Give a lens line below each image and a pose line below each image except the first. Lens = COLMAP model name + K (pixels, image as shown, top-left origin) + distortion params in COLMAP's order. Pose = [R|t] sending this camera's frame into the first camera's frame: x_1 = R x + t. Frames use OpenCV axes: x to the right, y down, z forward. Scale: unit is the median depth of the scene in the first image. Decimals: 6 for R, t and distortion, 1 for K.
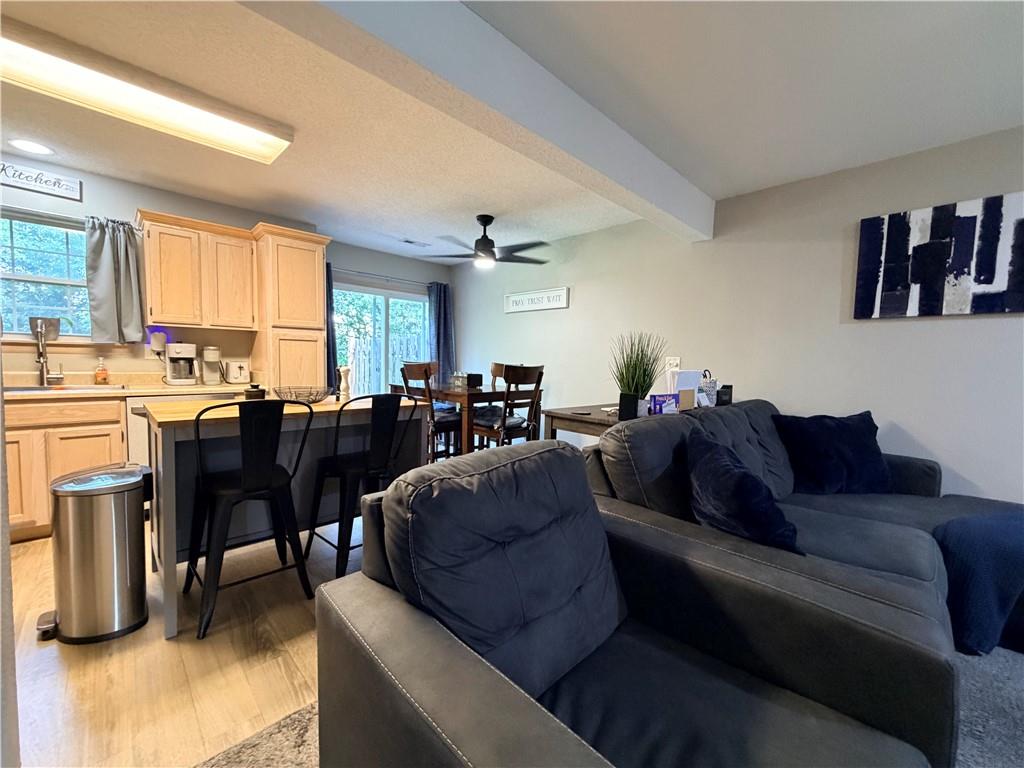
lens RADIAL K [[410.8, 0, 510.9], [0, 410.8, 386.3], [0, 0, 1]] dist [0.000305, 0.000251]
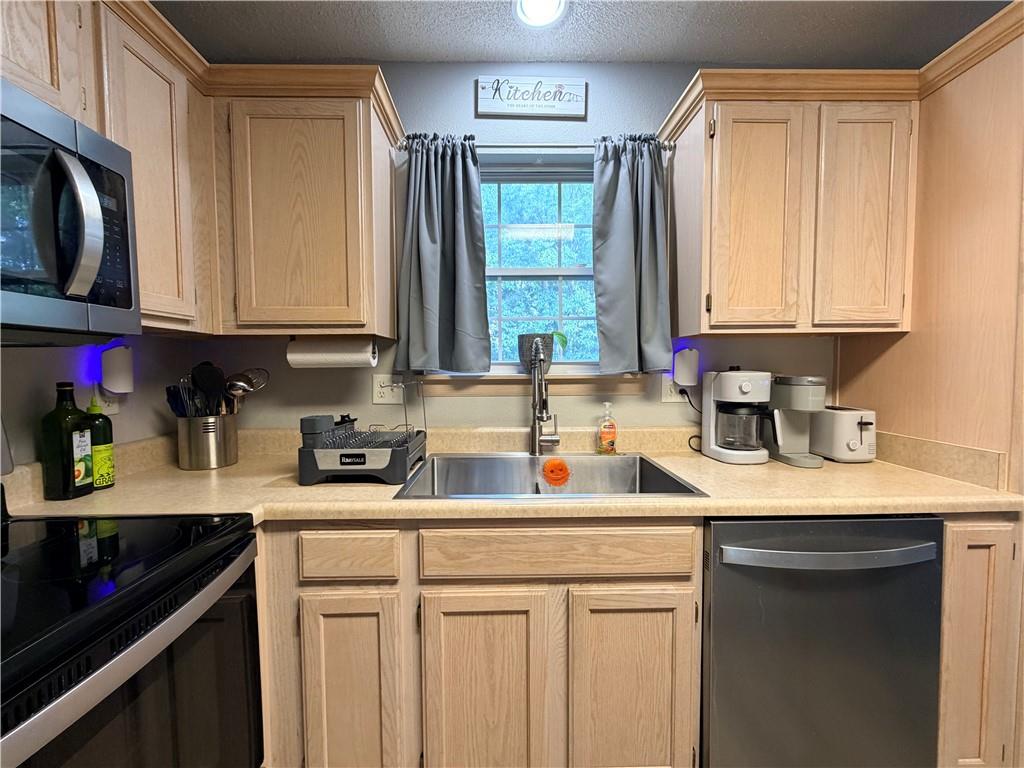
lens RADIAL K [[410.8, 0, 509.9], [0, 410.8, 385.1], [0, 0, 1]] dist [0.000305, 0.000251]
pose [[0.736355, 0.003949, -0.676583, -0.741573], [-0.020662, 0.999648, -0.016653, -0.082254], [0.676279, 0.026243, 0.736178, 0.532256]]
